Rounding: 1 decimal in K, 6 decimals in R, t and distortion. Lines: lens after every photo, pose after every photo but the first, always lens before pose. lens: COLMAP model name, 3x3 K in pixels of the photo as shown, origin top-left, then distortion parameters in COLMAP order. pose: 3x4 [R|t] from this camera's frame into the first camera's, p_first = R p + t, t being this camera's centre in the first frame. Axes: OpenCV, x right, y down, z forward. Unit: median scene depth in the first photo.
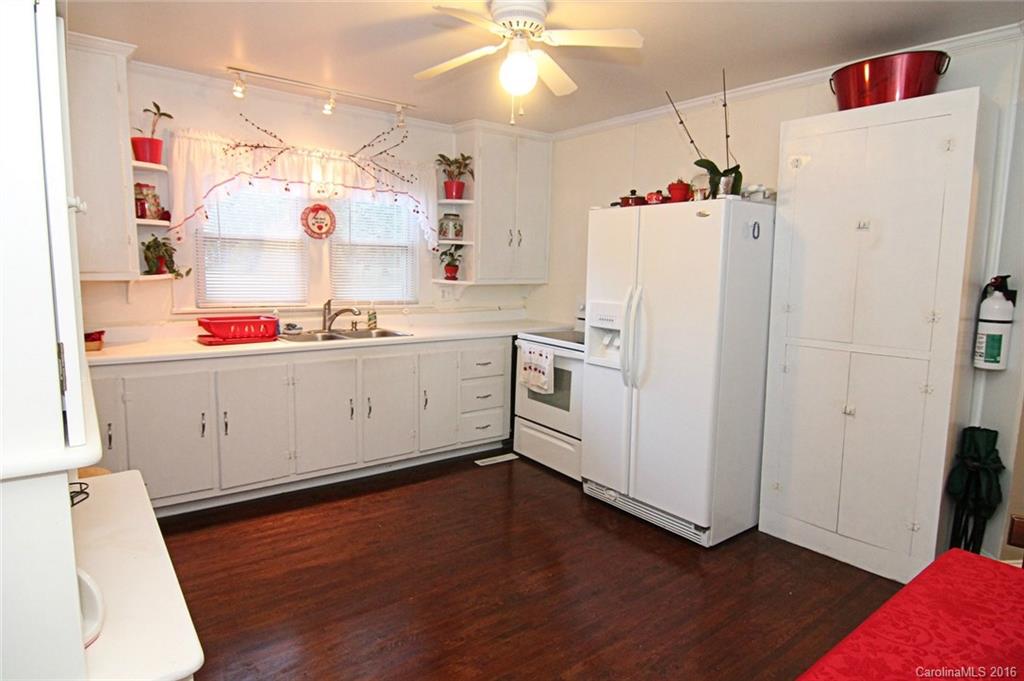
lens RADIAL K [[597.2, 0, 508.1], [0, 597.2, 340.0], [0, 0, 1]] dist [-0.001469, -0.003748]
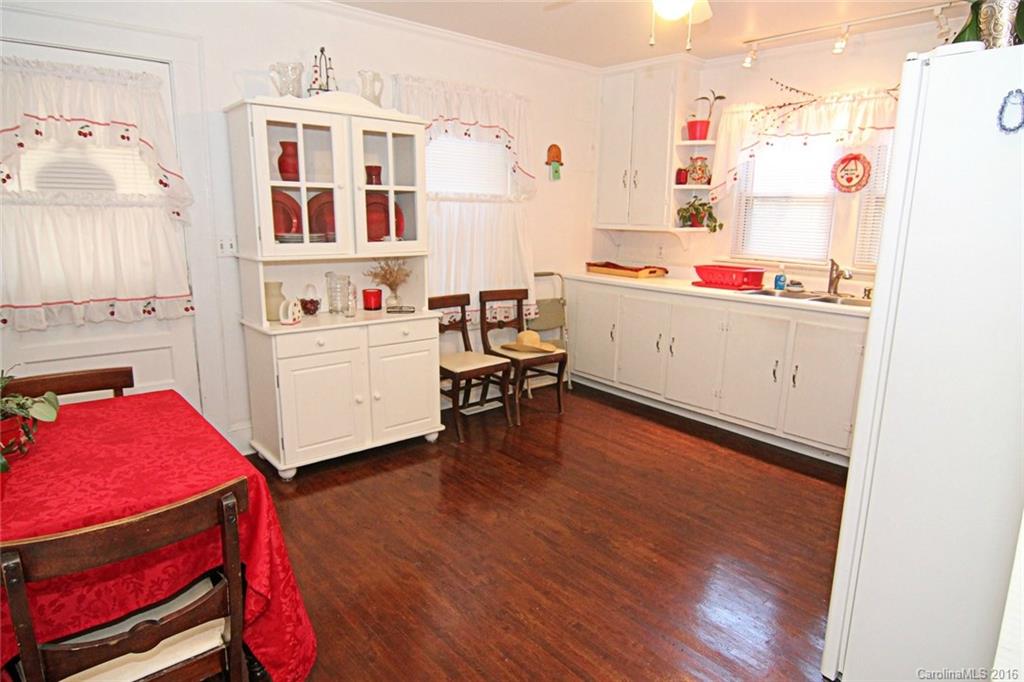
lens RADIAL K [[597.2, 0, 509.6], [0, 597.2, 338.8], [0, 0, 1]] dist [-0.001469, -0.003748]
pose [[0.052136, 0.180752, -0.982146, 0.645771], [-0.147822, 0.974046, 0.171415, -0.035593], [0.987639, 0.136246, 0.077502, 0.497587]]
